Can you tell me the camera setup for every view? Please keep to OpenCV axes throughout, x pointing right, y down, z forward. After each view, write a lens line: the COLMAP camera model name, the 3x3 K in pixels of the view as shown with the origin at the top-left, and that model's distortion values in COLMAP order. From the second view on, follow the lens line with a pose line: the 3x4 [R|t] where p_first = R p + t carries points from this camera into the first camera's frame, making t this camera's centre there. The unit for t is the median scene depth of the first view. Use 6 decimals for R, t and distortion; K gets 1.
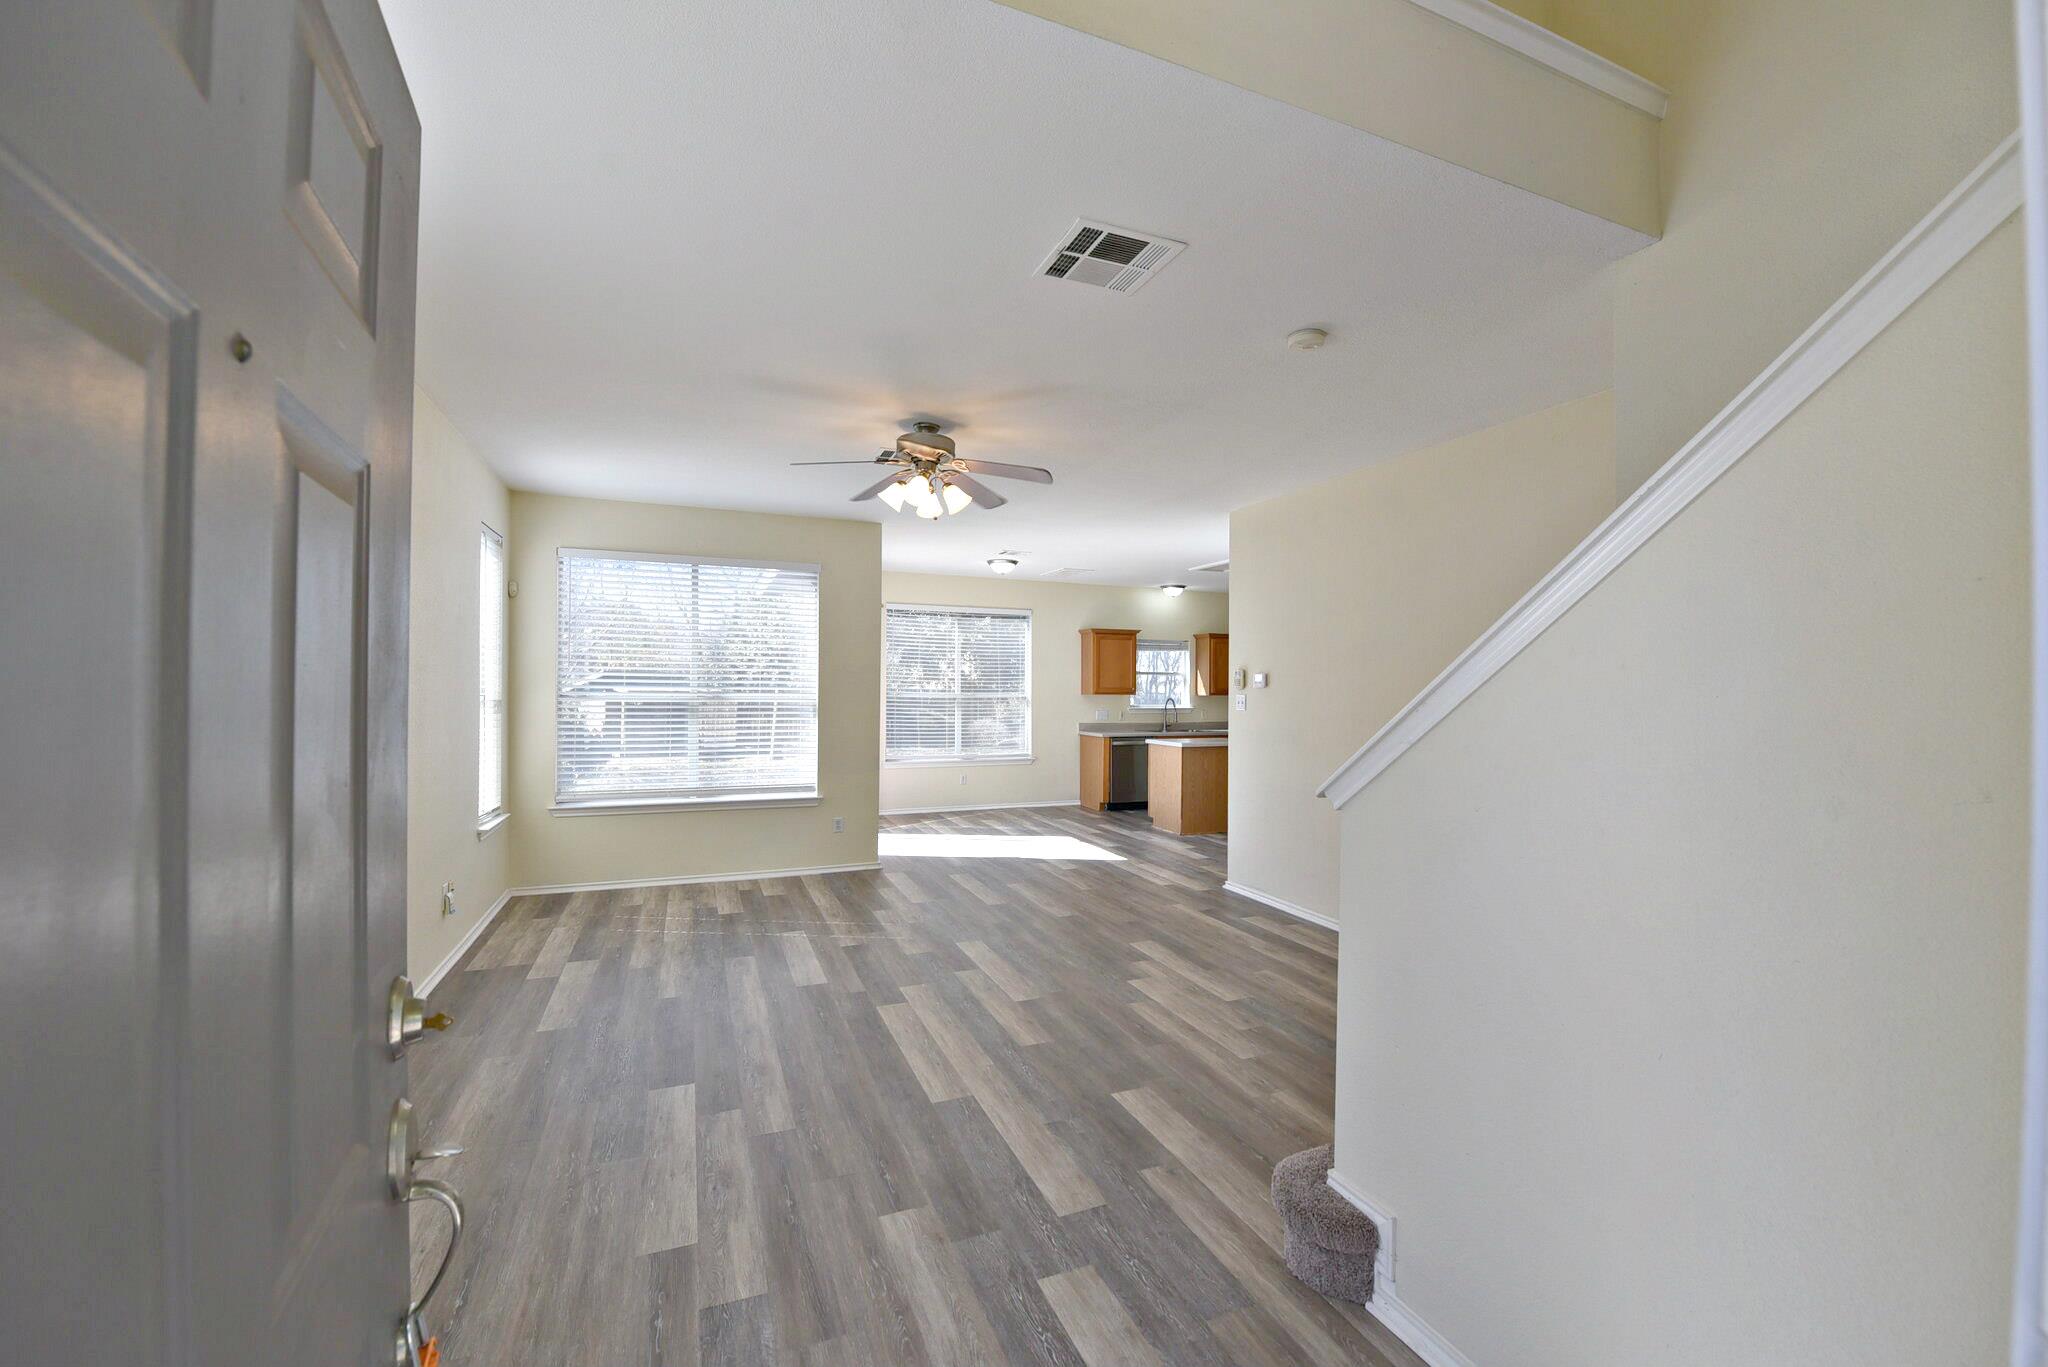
lens RADIAL K [[835.2, 0, 1020.1], [0, 835.2, 686.1], [0, 0, 1]] dist [-0.015677, -0.001446]
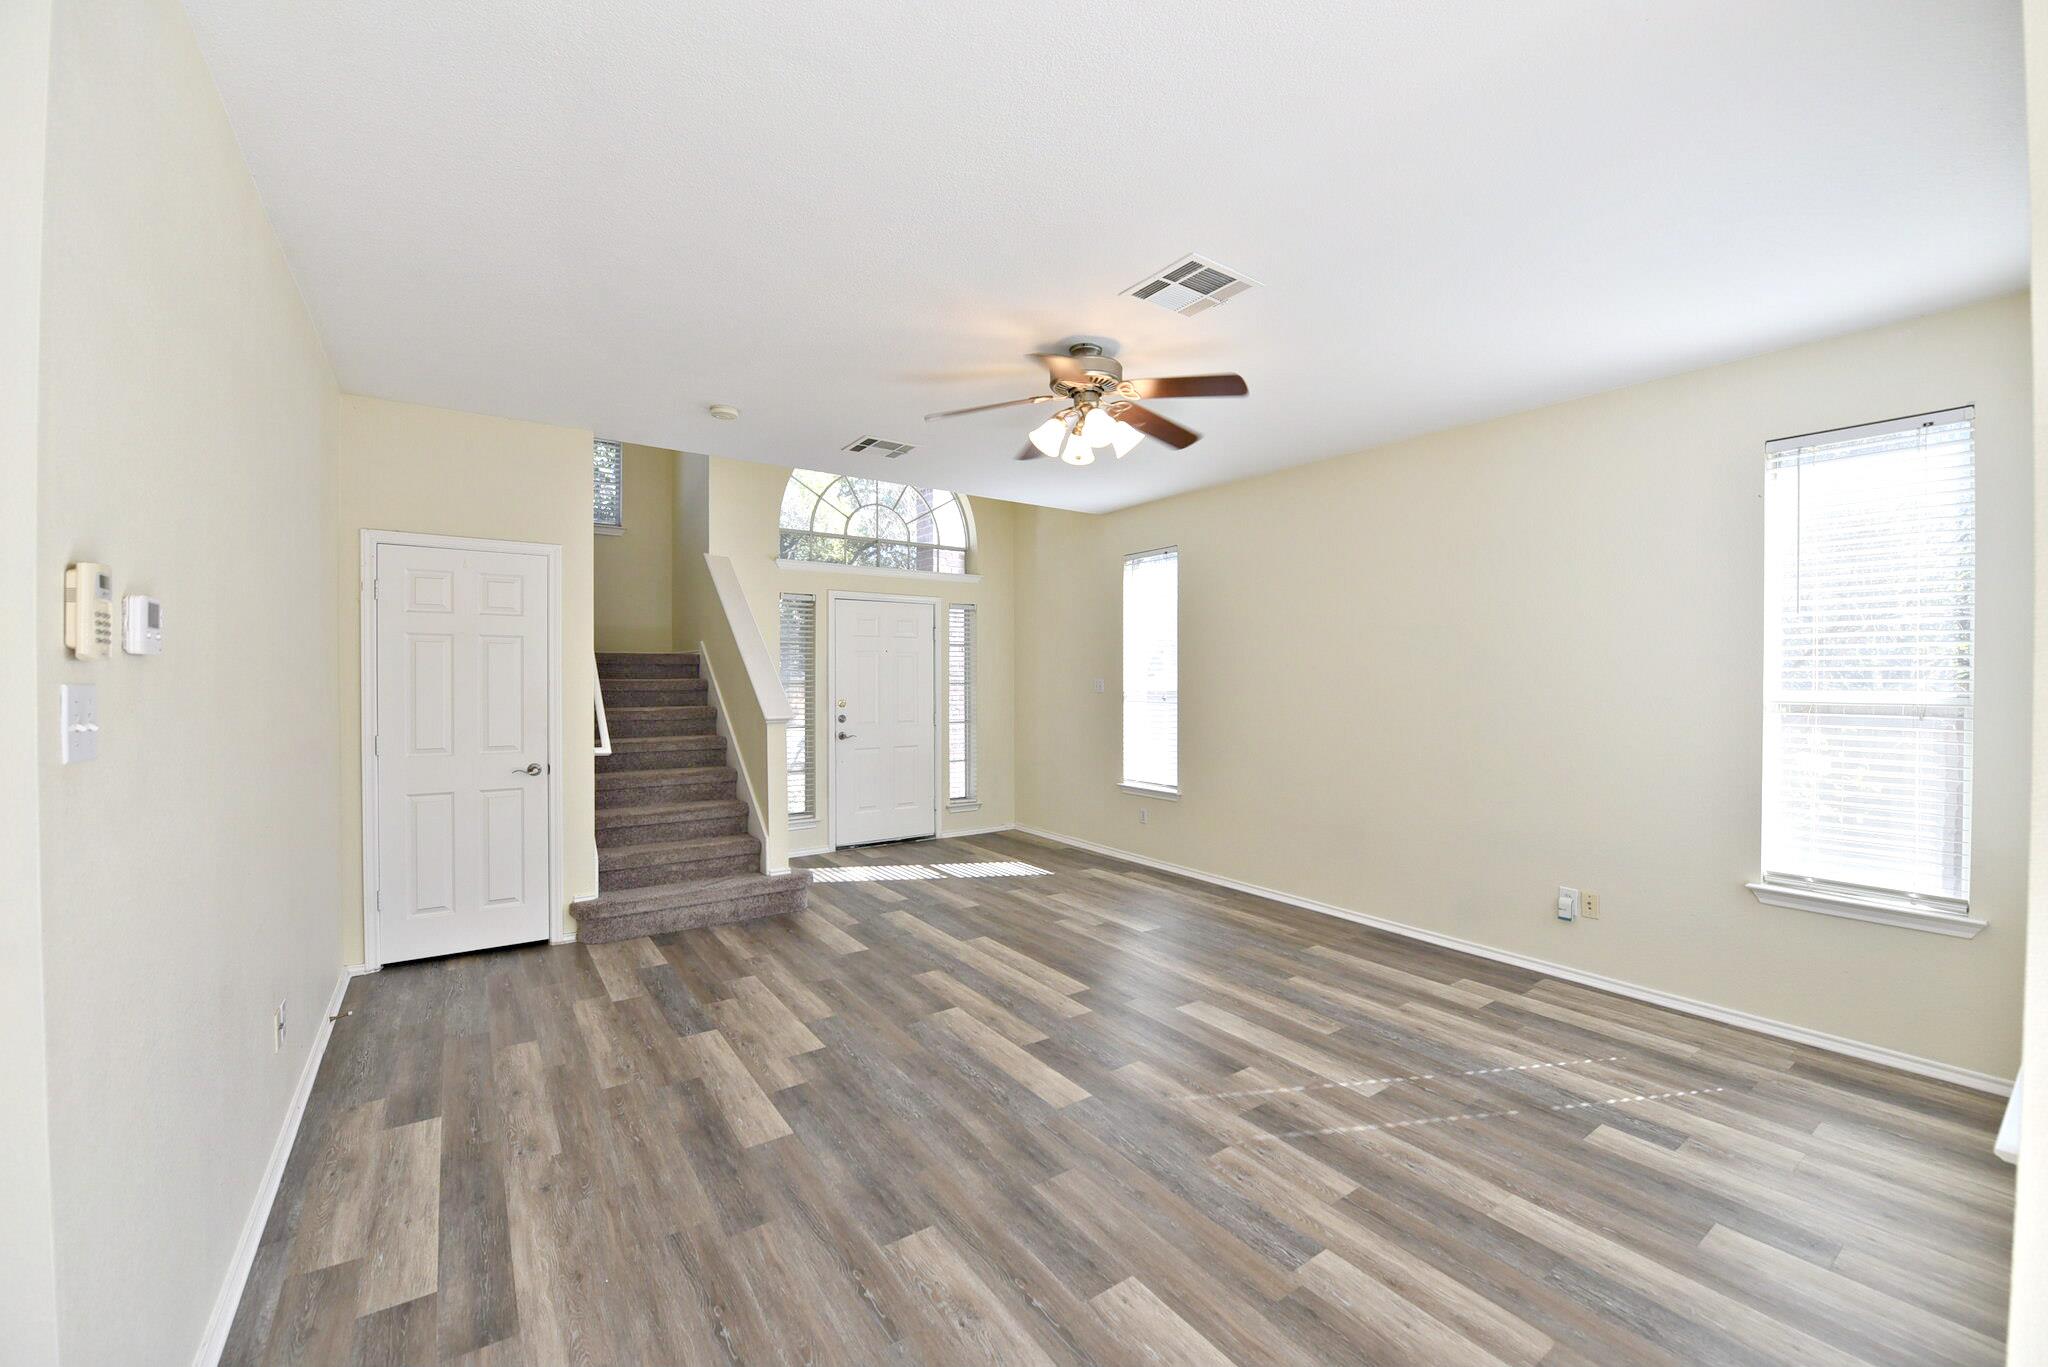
lens RADIAL K [[835.2, 0, 1023.8], [0, 835.2, 681.9], [0, 0, 1]] dist [-0.015677, -0.001446]
pose [[-0.976642, -0.009375, -0.214668, 0.120218], [-0.010263, 0.999943, 0.003023, 0.009201], [0.214628, 0.005156, -0.976682, 1.844965]]
